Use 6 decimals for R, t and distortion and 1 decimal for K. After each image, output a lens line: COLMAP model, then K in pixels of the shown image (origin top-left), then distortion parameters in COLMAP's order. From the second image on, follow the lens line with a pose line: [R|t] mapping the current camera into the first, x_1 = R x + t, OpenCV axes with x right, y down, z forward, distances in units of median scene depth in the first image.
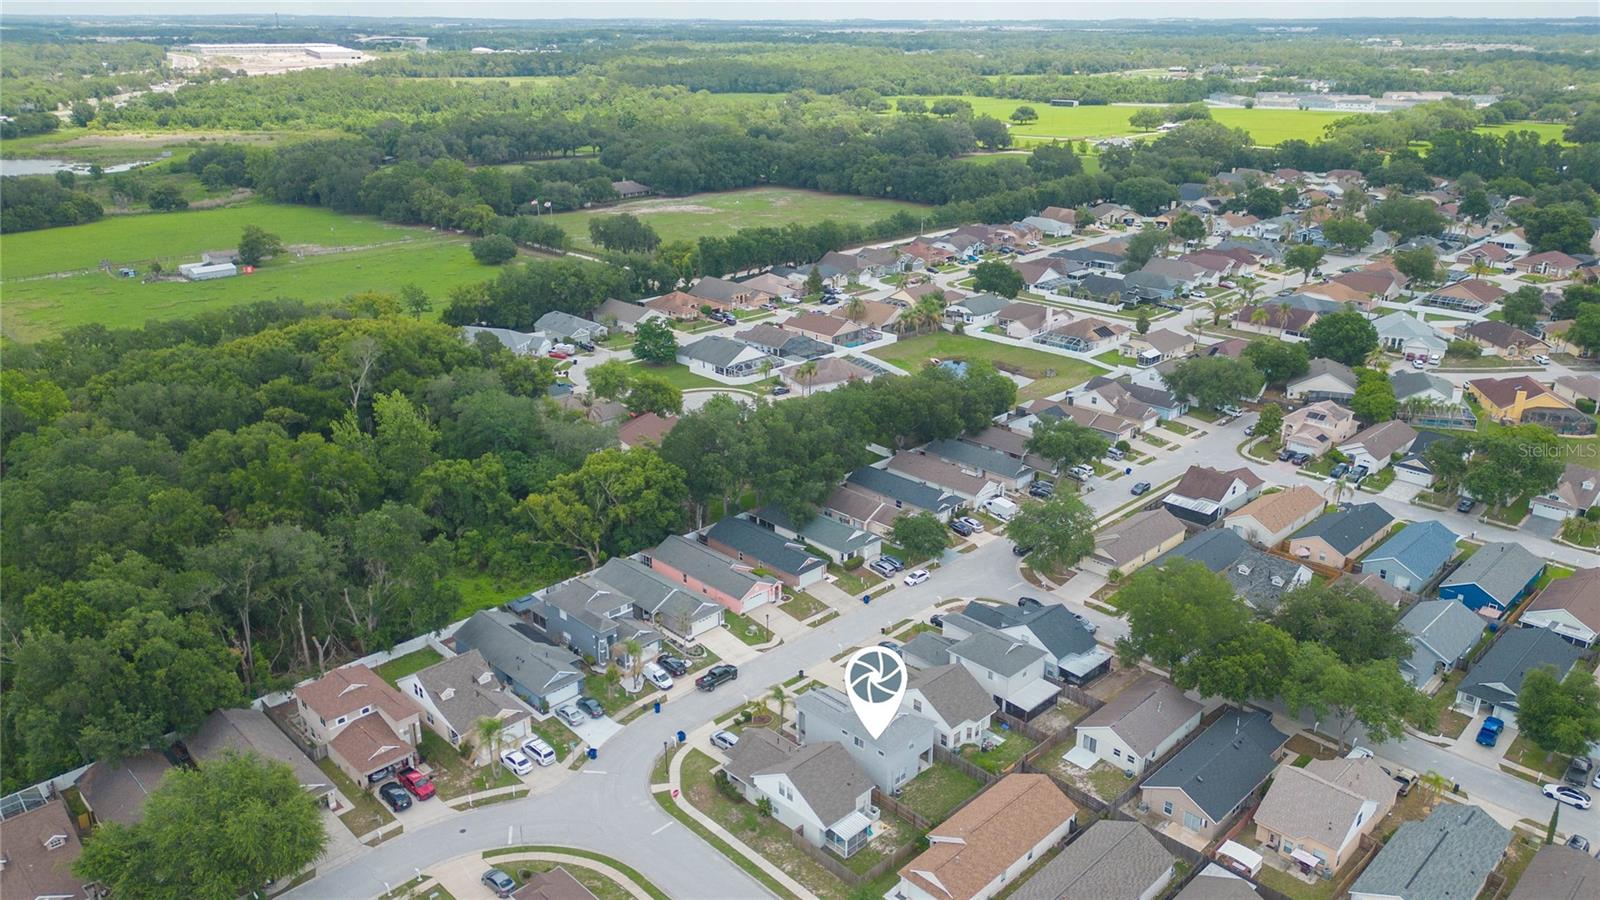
lens RADIAL K [[1156.7, 0, 790.2], [0, 1156.7, 452.9], [0, 0, 1]] dist [0.090118, -0.104280]
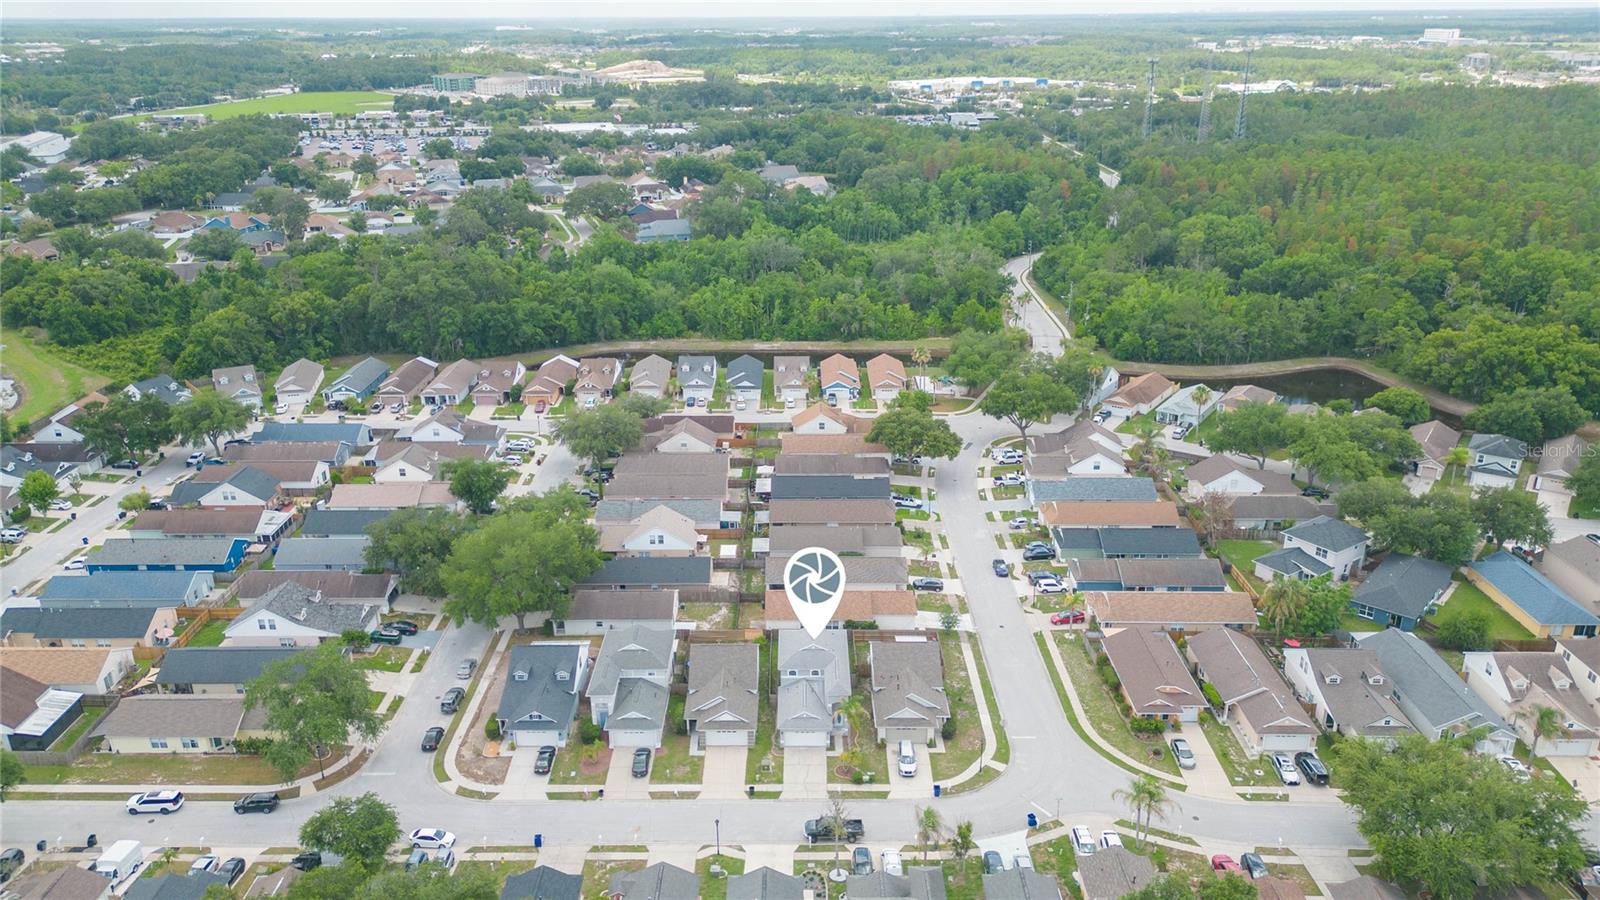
lens RADIAL K [[1124.8, 0, 780.7], [0, 1124.8, 447.1], [0, 0, 1]] dist [0.063672, -0.087720]
pose [[-0.700557, -0.250519, 0.668177, -0.378825], [0.253732, 0.787711, 0.561365, -0.353462], [-0.666963, 0.562806, -0.488272, 0.967874]]
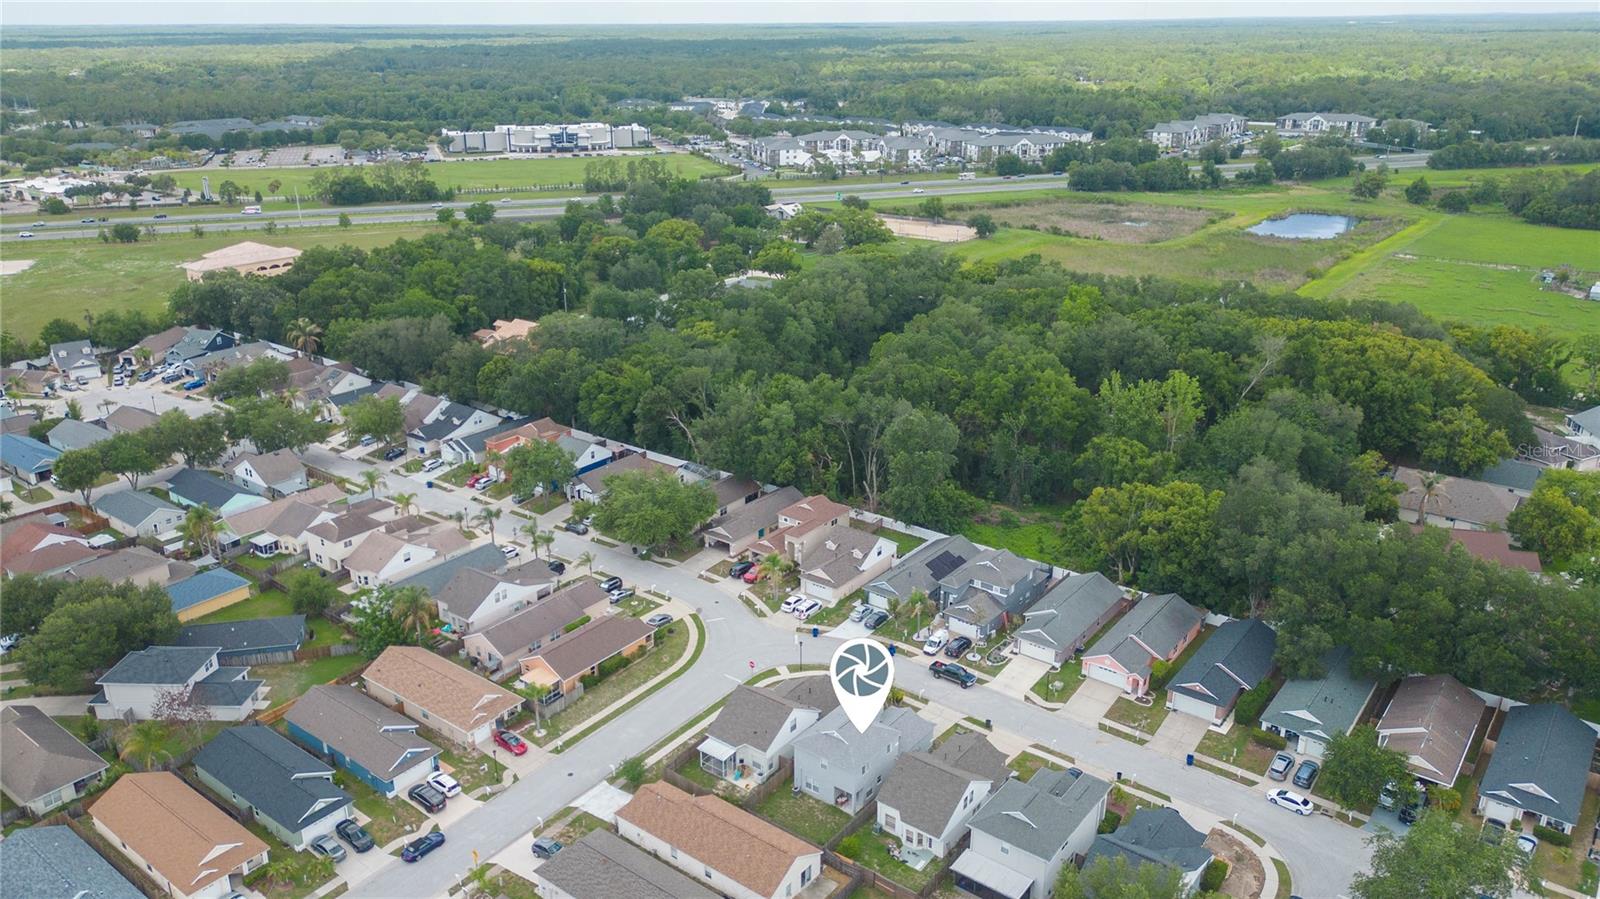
lens RADIAL K [[1147.4, 0, 773.0], [0, 1147.4, 453.9], [0, 0, 1]] dist [0.066058, -0.079033]
pose [[0.119615, 0.346807, -0.930278, 0.601050], [-0.339038, 0.894947, 0.290042, -0.164610], [0.933138, 0.280706, 0.224630, 0.444729]]
